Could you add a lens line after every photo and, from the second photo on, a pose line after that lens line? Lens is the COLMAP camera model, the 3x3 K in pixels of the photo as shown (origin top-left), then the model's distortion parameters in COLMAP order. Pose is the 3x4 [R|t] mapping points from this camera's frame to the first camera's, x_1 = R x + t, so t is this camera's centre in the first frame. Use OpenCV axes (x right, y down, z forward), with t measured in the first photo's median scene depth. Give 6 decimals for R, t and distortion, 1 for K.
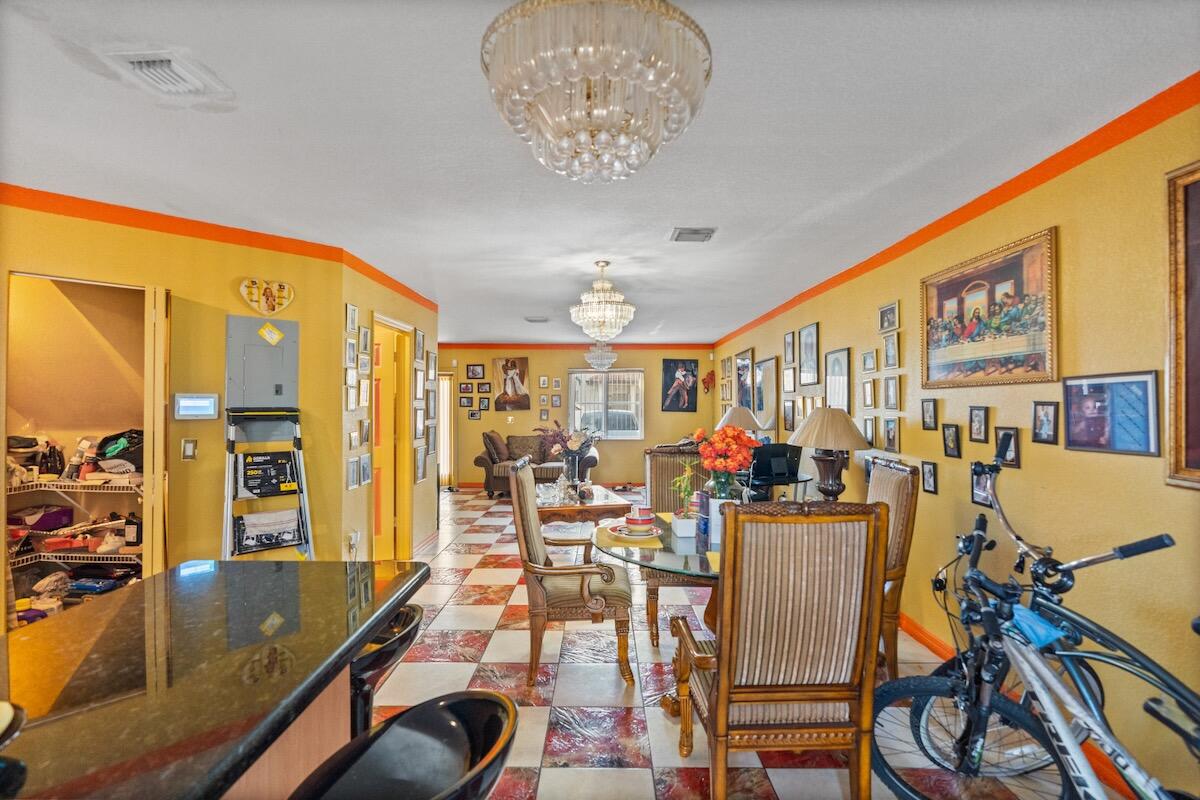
lens RADIAL K [[545.5, 0, 594.6], [0, 545.5, 394.5], [0, 0, 1]] dist [-0.003598, -0.000109]
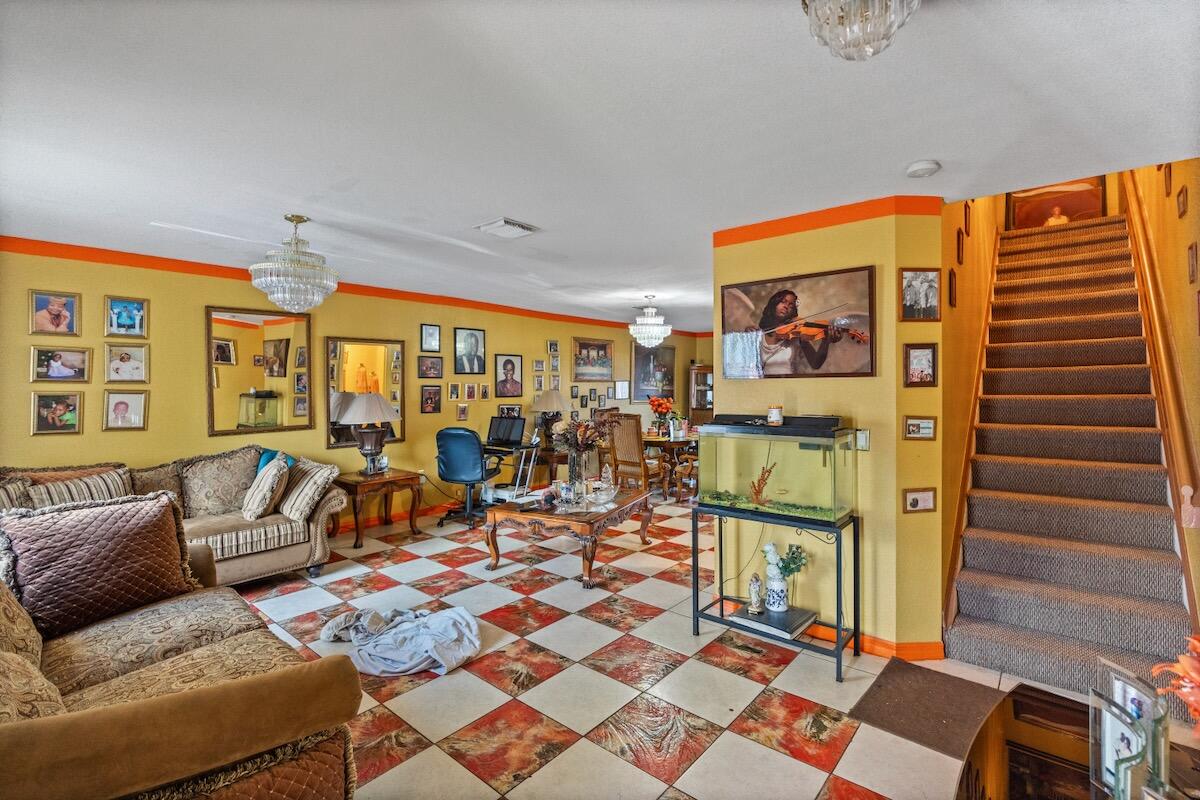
lens RADIAL K [[545.5, 0, 594.6], [0, 545.5, 394.5], [0, 0, 1]] dist [-0.003598, -0.000109]
pose [[-0.764992, 0.001446, 0.644038, -1.151425], [-0.002385, 0.999984, -0.005078, 0.064020], [-0.644035, -0.005421, -0.764977, 3.079826]]
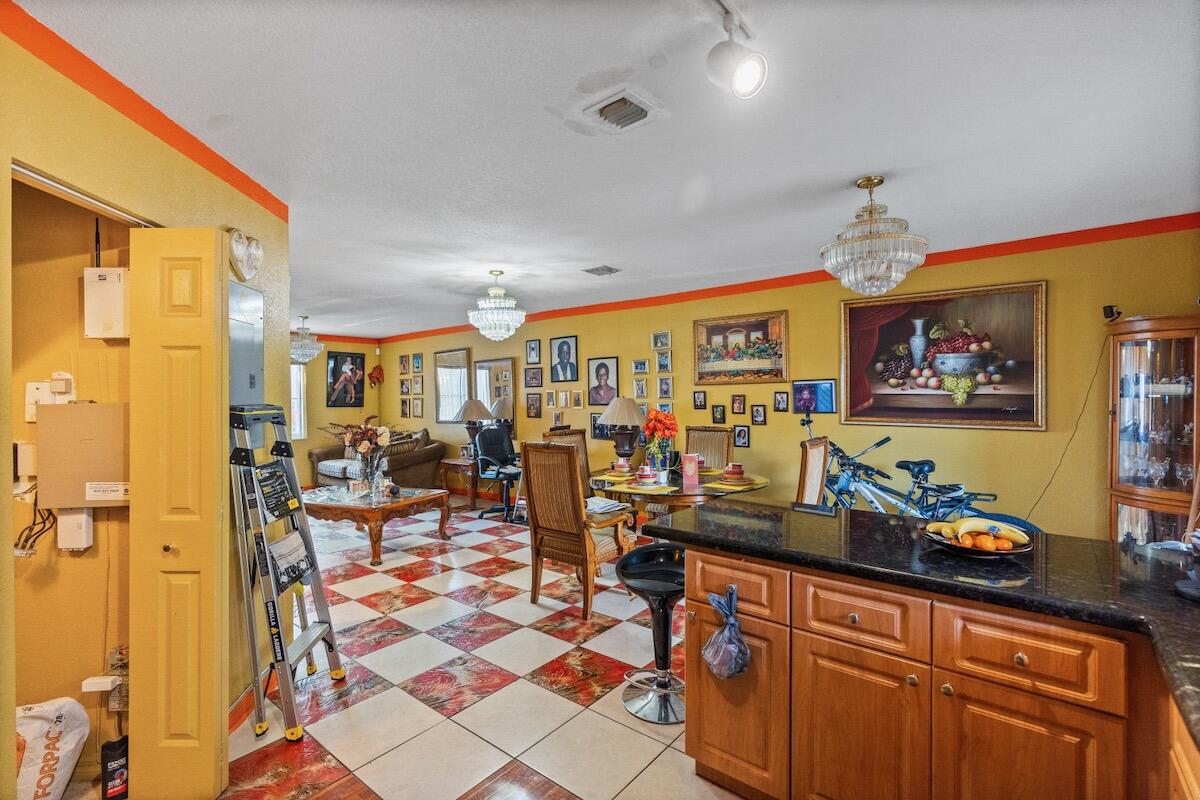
lens RADIAL K [[545.5, 0, 594.6], [0, 545.5, 394.5], [0, 0, 1]] dist [-0.003598, -0.000109]
pose [[0.629898, -0.009015, 0.776625, -1.010401], [0.001383, 0.999944, 0.010486, 0.000116], [-0.776676, -0.005531, 0.629876, 0.181731]]
